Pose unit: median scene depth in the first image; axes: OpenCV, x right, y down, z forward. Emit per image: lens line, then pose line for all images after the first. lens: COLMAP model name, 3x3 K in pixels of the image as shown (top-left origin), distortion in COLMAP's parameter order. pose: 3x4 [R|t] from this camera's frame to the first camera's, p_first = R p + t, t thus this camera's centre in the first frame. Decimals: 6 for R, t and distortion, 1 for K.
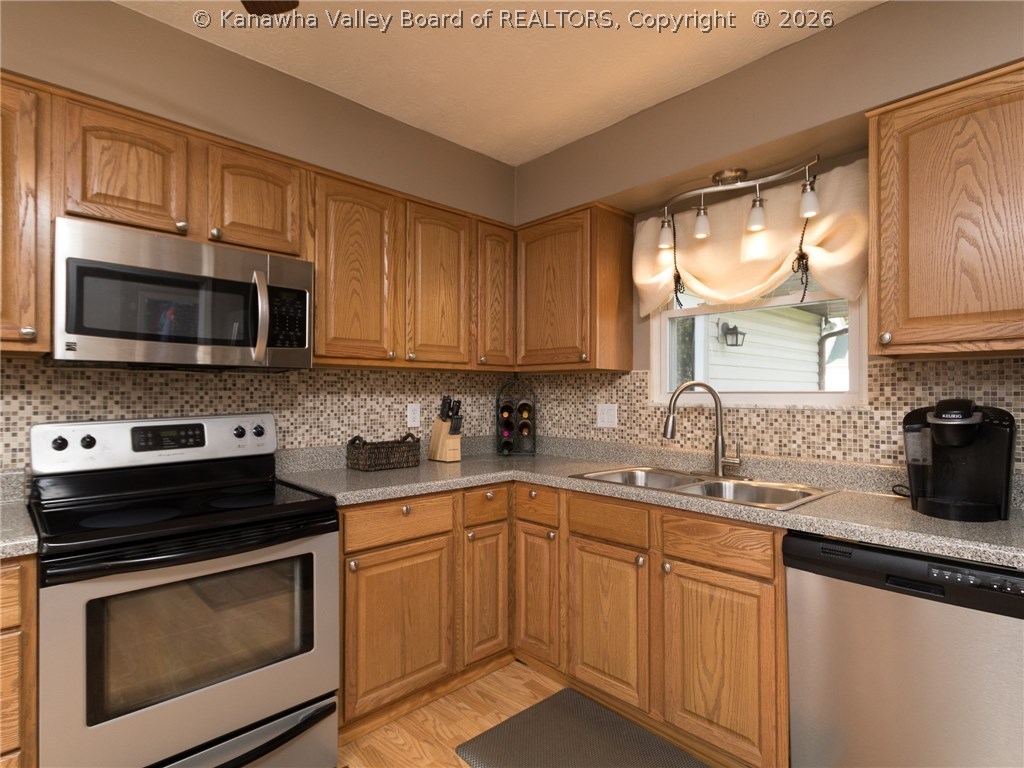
lens RADIAL K [[519.2, 0, 513.3], [0, 519.2, 388.9], [0, 0, 1]] dist [-0.003380, -0.001874]
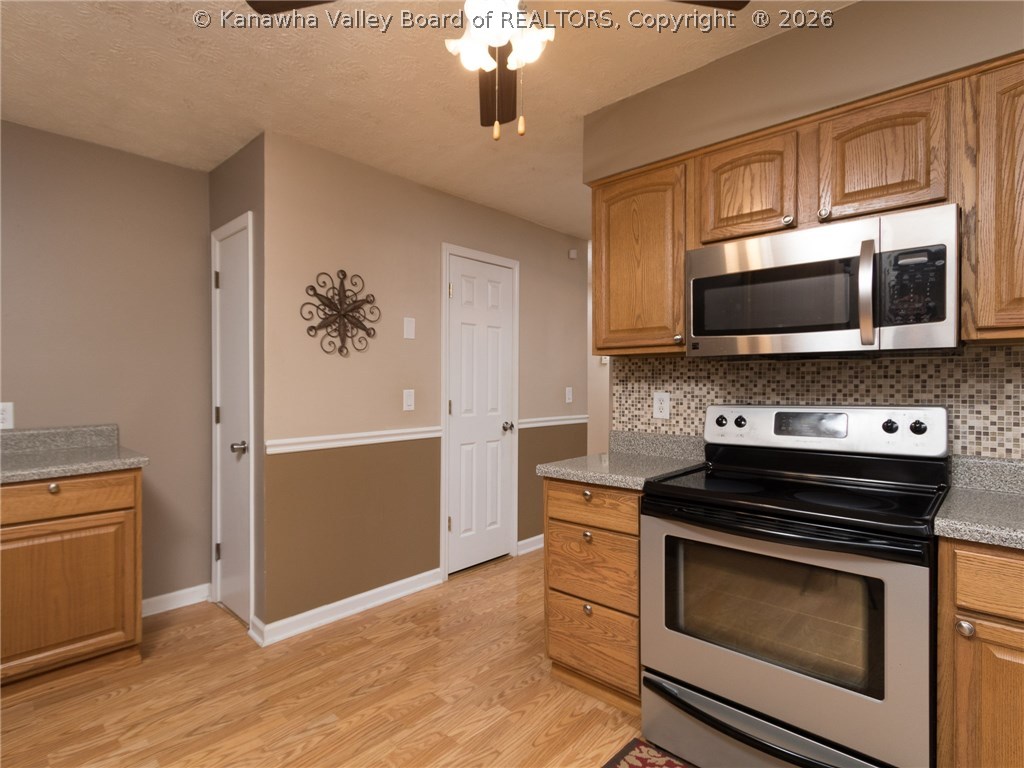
lens RADIAL K [[519.2, 0, 501.7], [0, 519.2, 387.1], [0, 0, 1]] dist [-0.003380, -0.001874]
pose [[0.053607, 0.007235, -0.998536, 0.321309], [0.008293, 0.999936, 0.007690, 0.006111], [0.998528, -0.008693, 0.053544, 0.323652]]
